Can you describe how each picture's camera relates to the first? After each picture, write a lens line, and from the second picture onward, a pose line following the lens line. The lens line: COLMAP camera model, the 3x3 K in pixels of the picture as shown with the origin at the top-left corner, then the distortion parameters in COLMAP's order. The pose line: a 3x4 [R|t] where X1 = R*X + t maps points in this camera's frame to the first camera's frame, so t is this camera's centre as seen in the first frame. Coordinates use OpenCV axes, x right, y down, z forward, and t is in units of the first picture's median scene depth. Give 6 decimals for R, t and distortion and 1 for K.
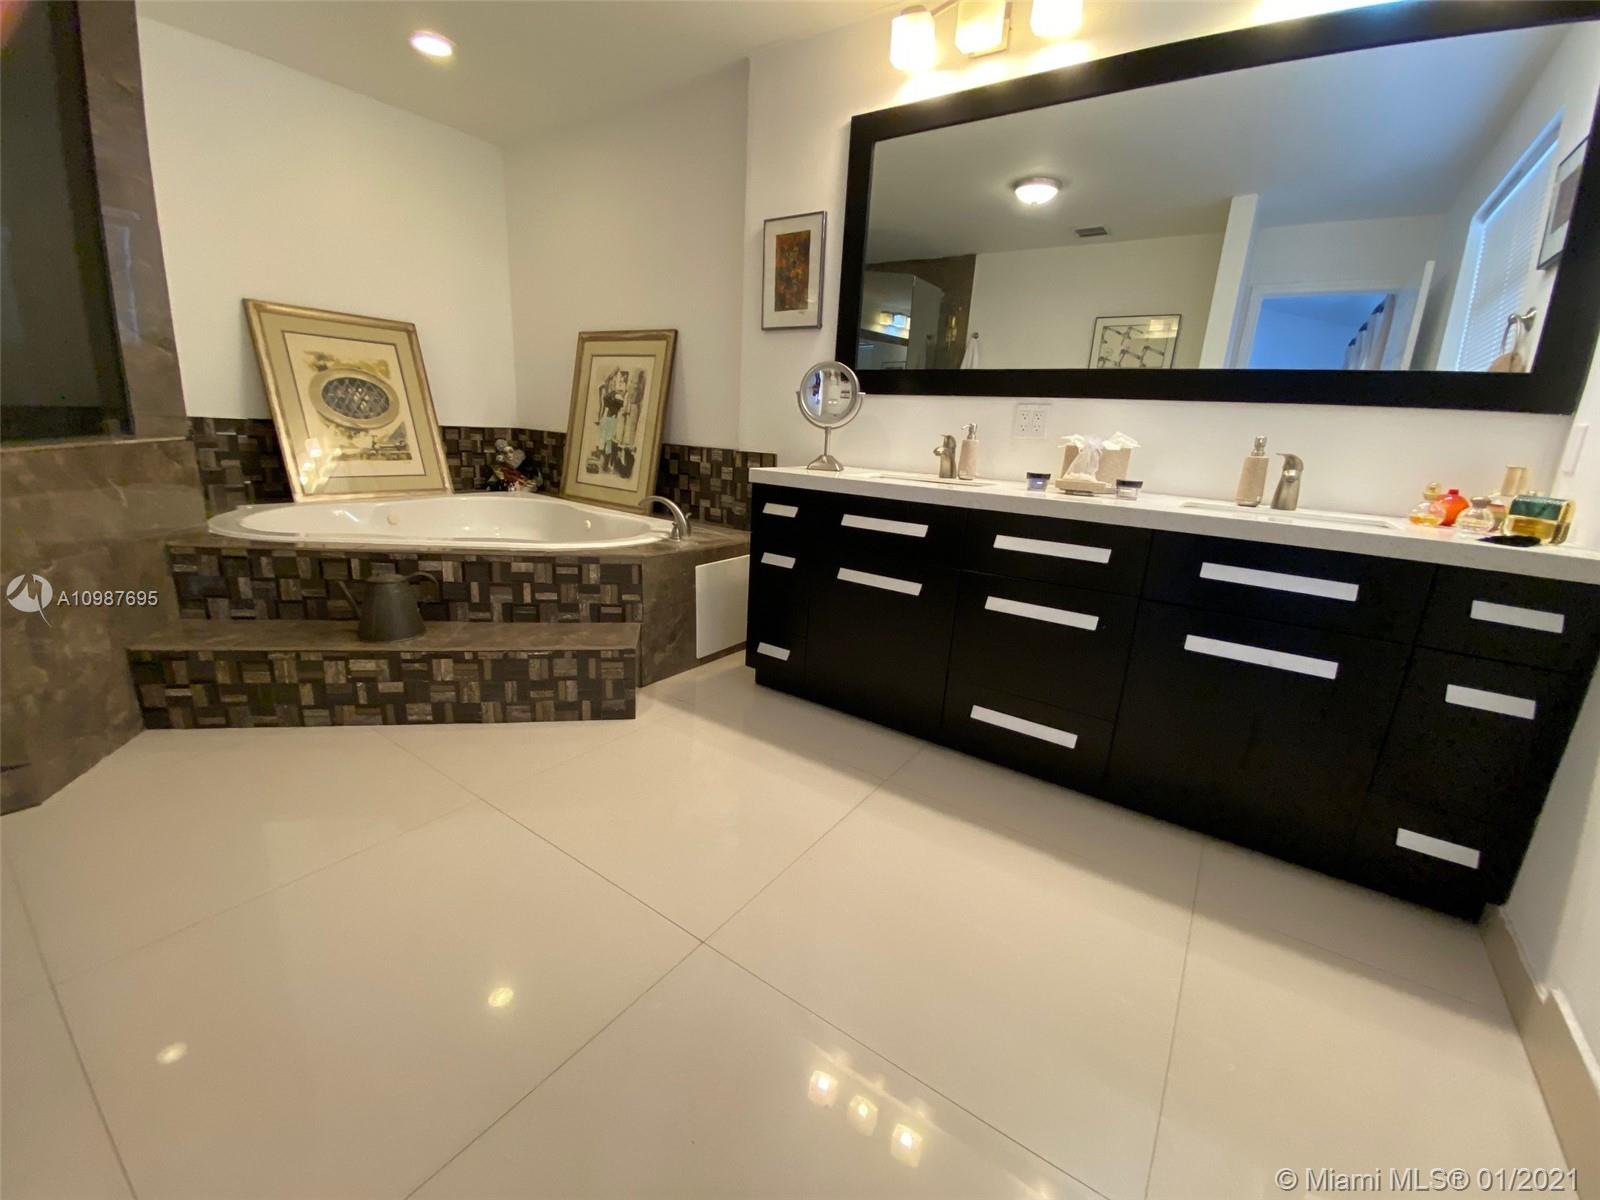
lens RADIAL K [[653.7, 0, 823.2], [0, 653.7, 607.7], [0, 0, 1]] dist [0.004950, -0.009647]
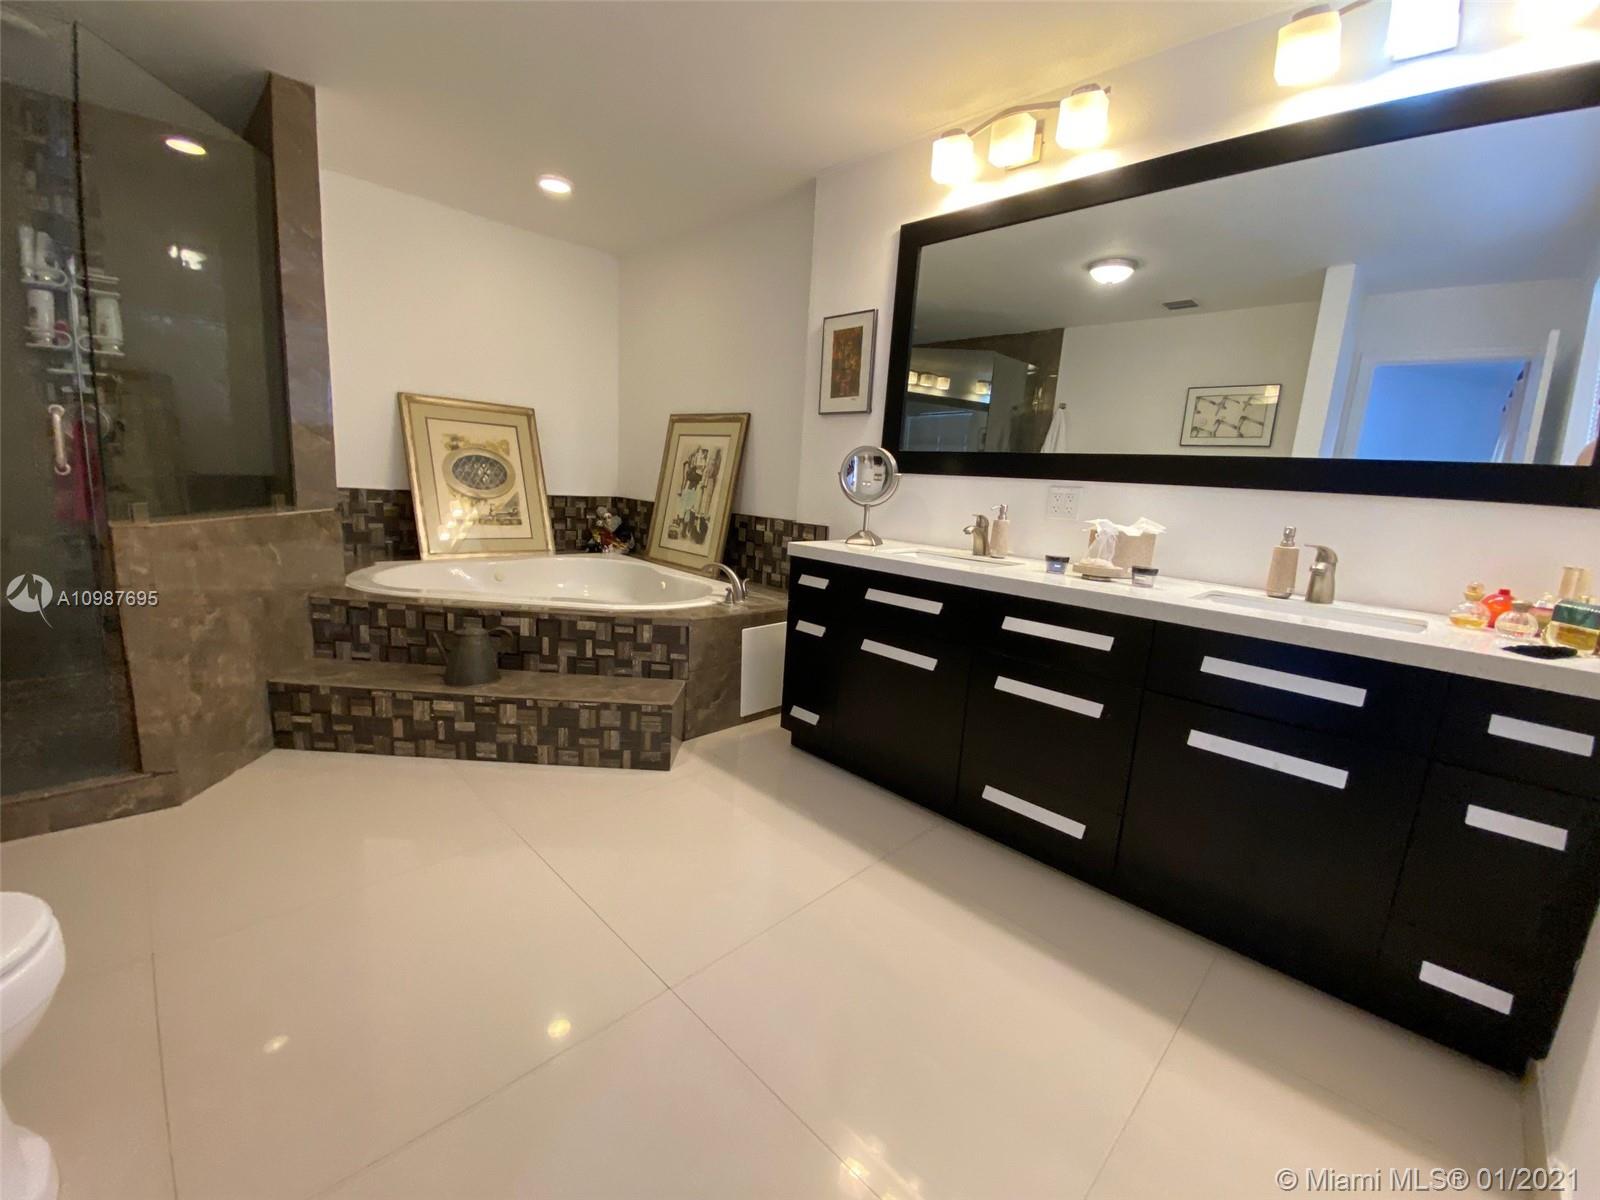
lens RADIAL K [[653.7, 0, 825.2], [0, 653.7, 611.2], [0, 0, 1]] dist [0.004950, -0.009647]
pose [[0.985576, 0.038886, -0.164708, 0.126327], [-0.051975, 0.995758, -0.075919, -0.022486], [0.161057, 0.083384, 0.983416, -0.039927]]
